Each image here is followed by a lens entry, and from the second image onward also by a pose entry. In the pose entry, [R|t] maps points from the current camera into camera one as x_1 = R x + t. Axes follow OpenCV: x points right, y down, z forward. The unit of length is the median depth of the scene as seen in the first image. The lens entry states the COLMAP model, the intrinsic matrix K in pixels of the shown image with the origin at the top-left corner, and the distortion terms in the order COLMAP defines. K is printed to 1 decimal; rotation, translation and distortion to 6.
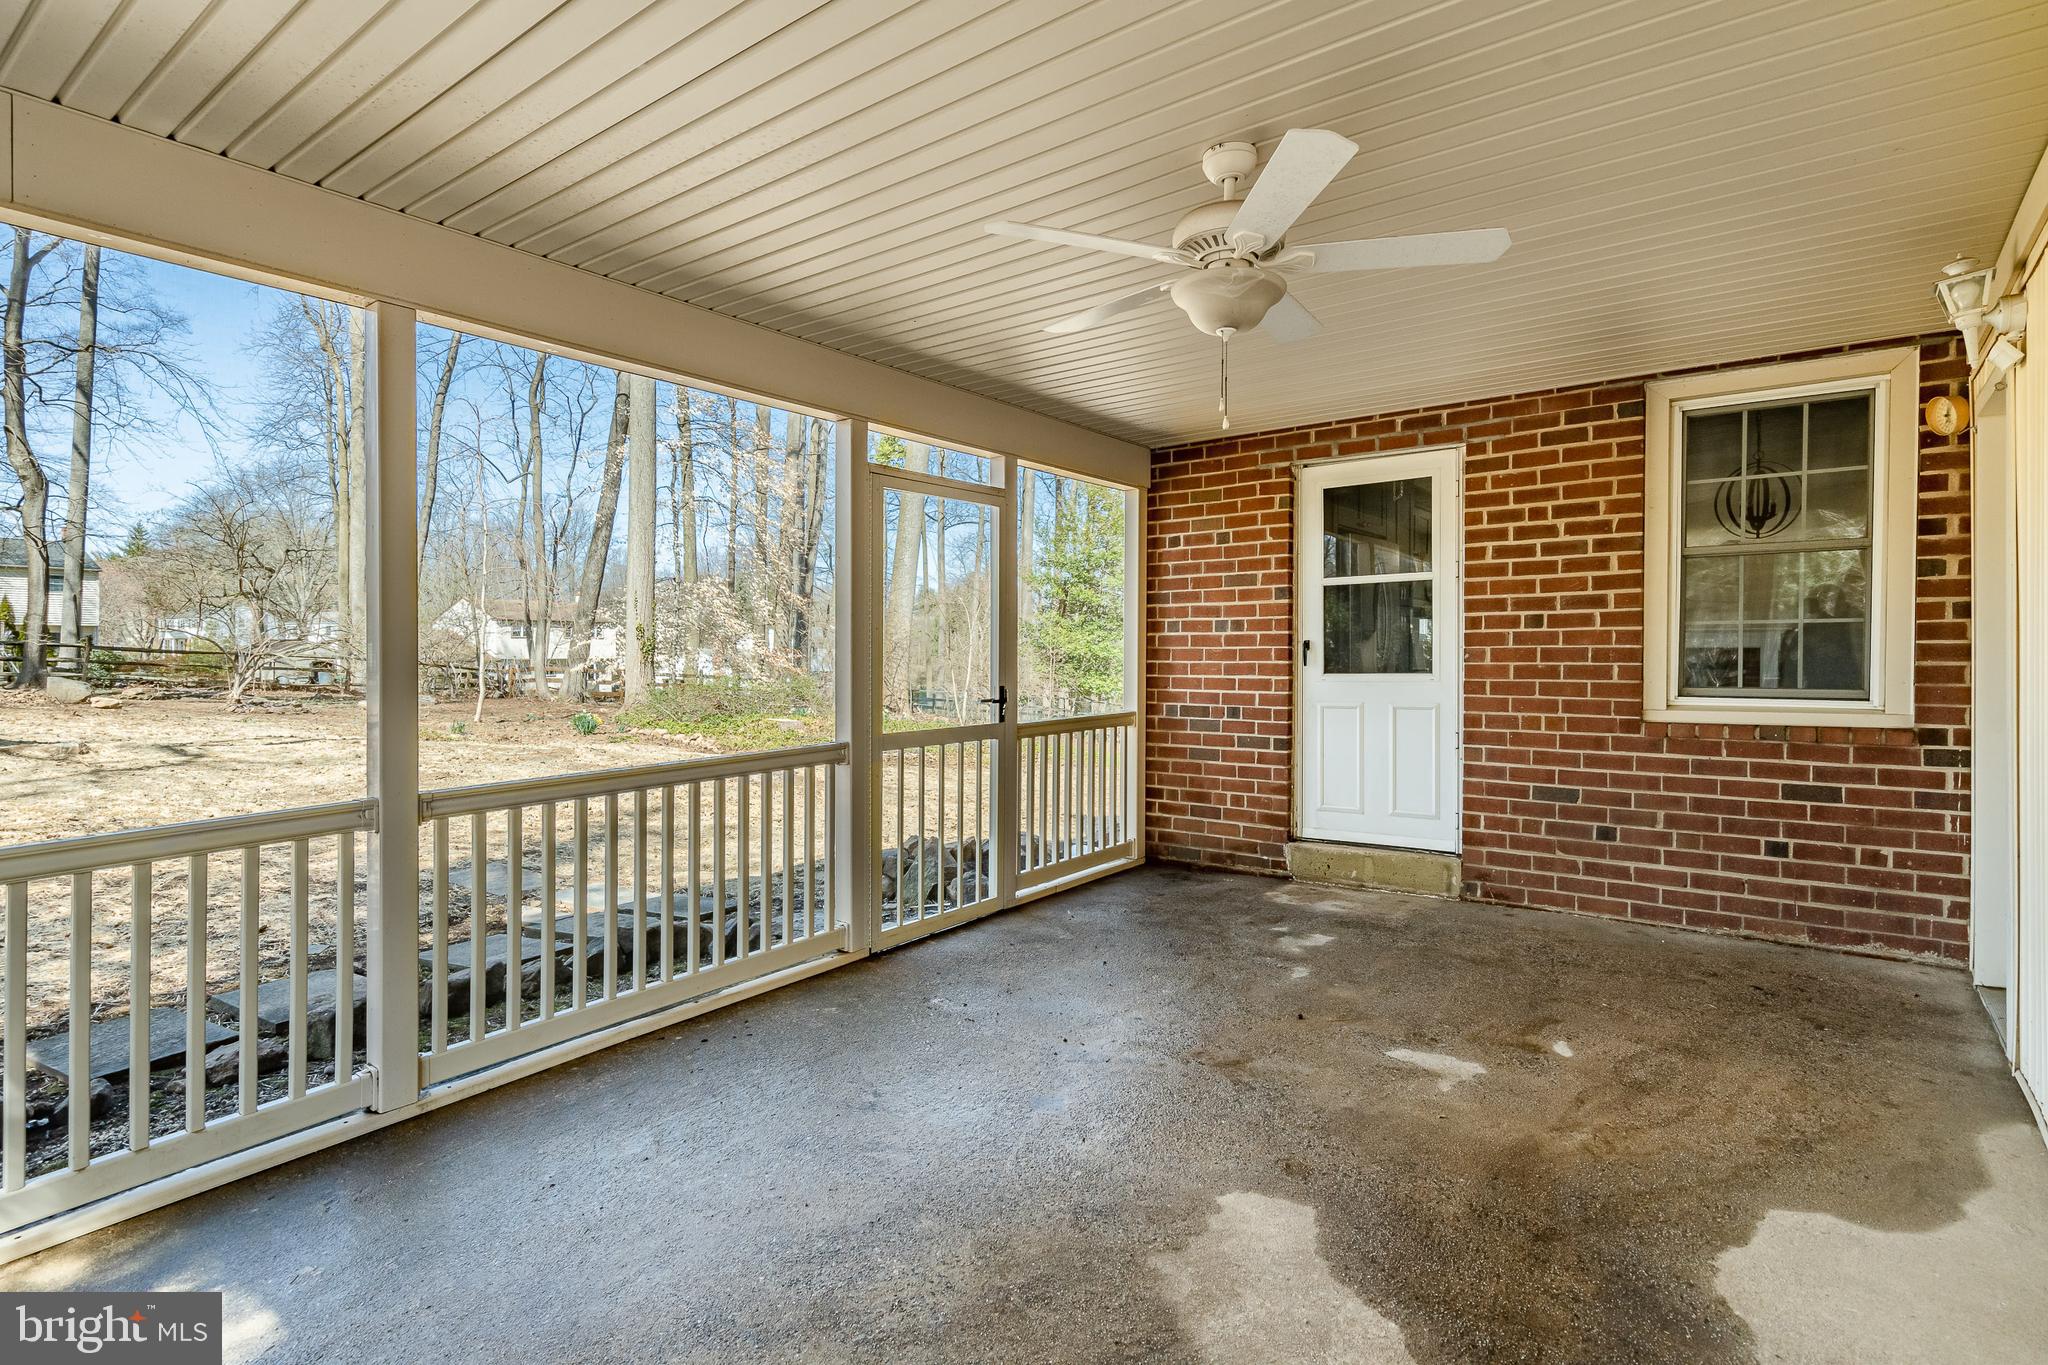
lens RADIAL K [[1019.3, 0, 1024.4], [0, 1019.3, 666.8], [0, 0, 1]] dist [0.001143, 0.000026]
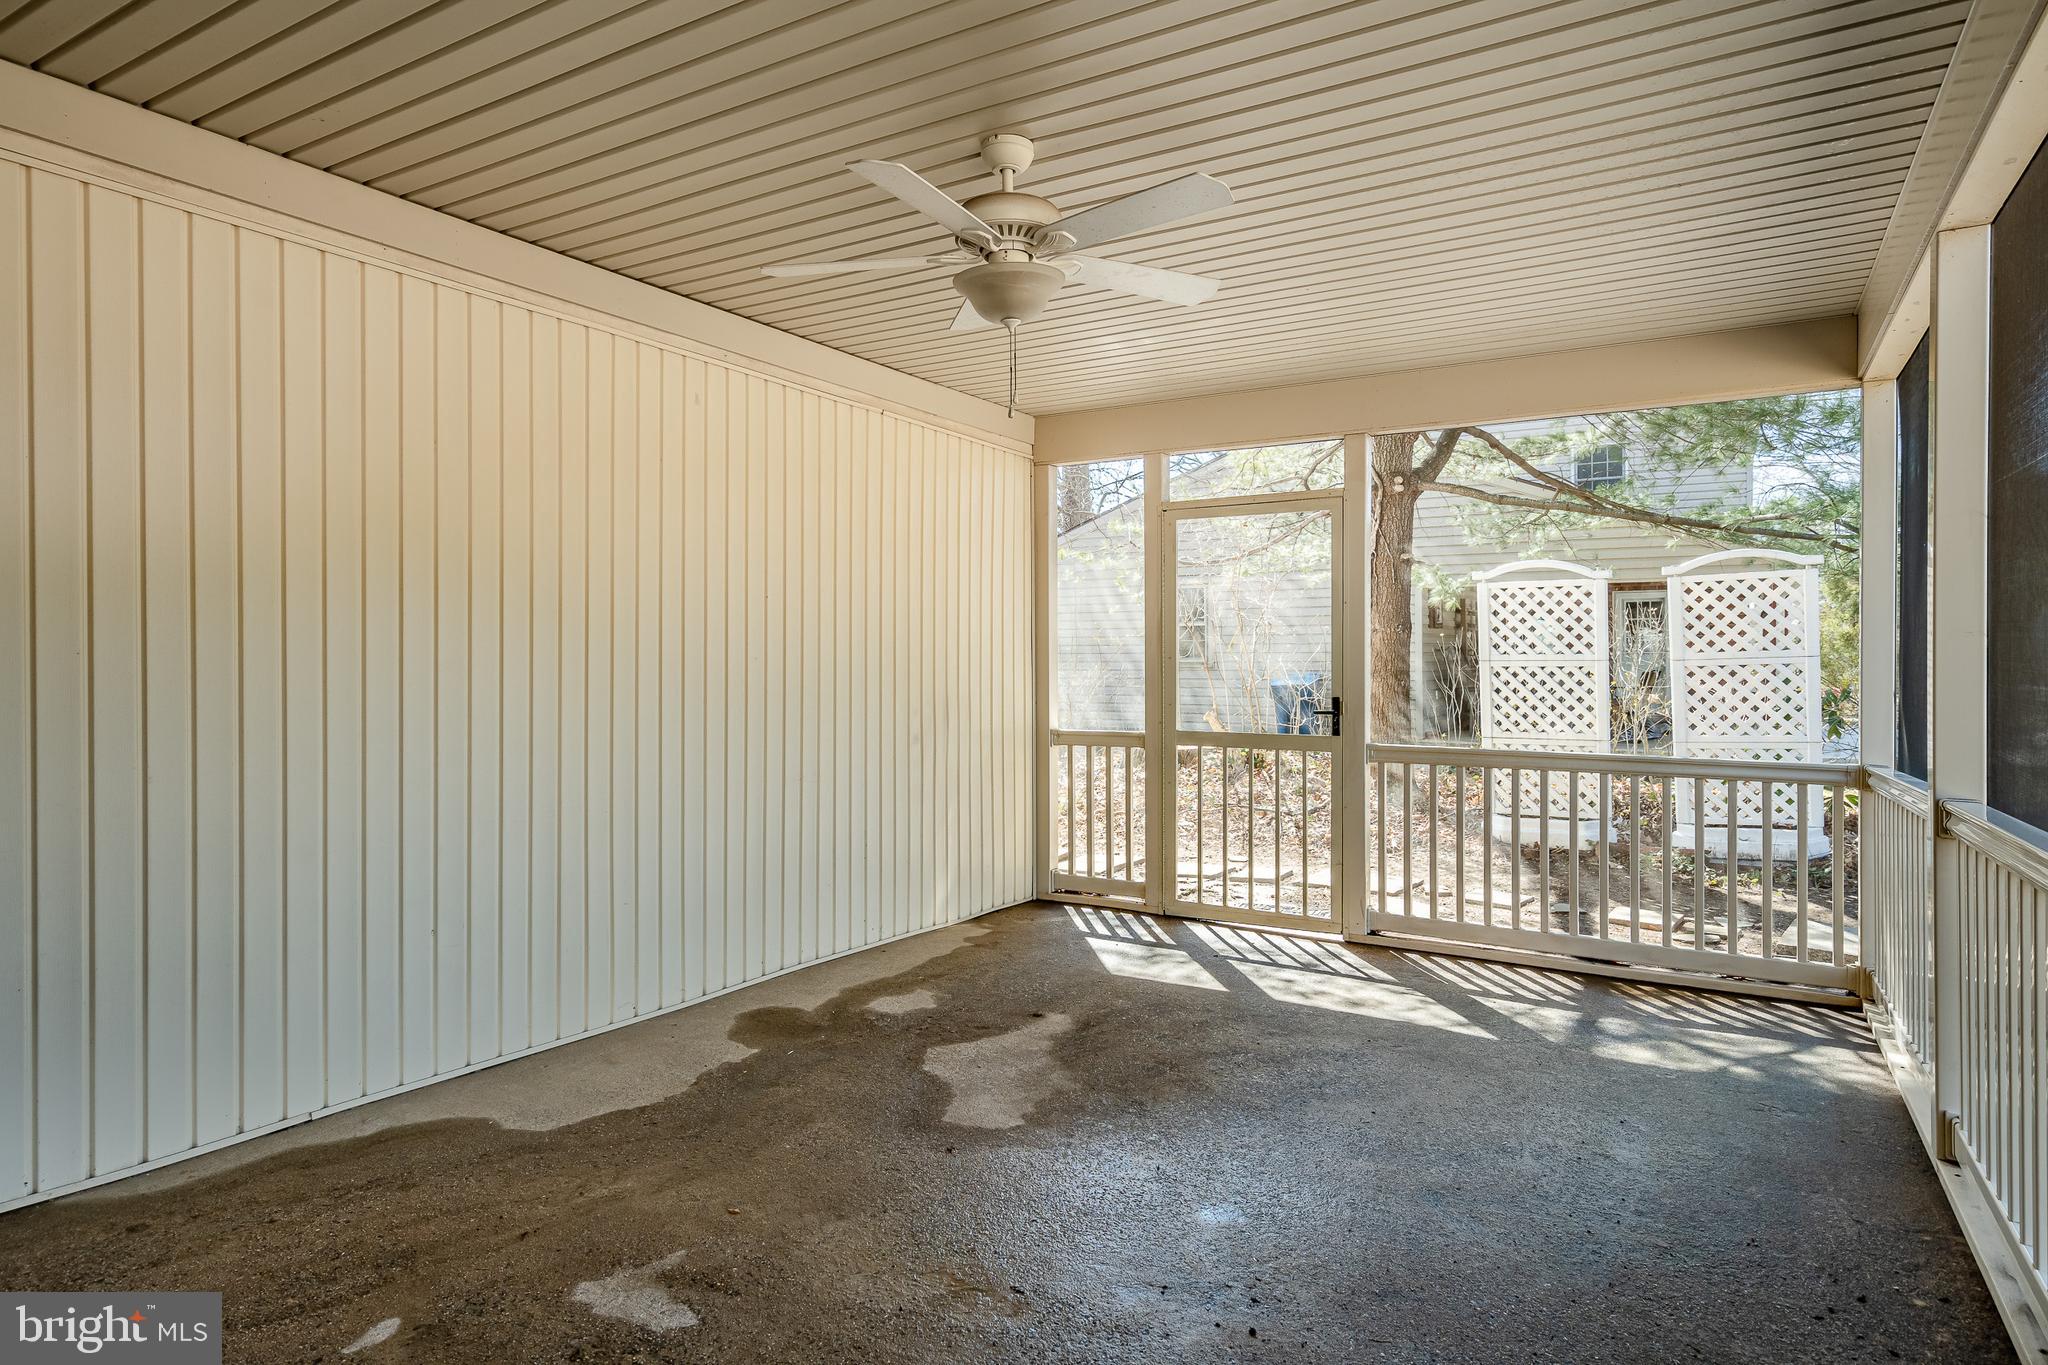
lens RADIAL K [[1165.9, 0, 1023.9], [0, 1165.9, 671.0], [0, 0, 1]] dist [0.000319, 0.000058]
pose [[-0.994263, 0.007760, -0.106683, 0.293929], [0.005900, 0.999825, 0.017735, -0.002123], [0.106802, 0.017003, -0.994135, 2.075113]]
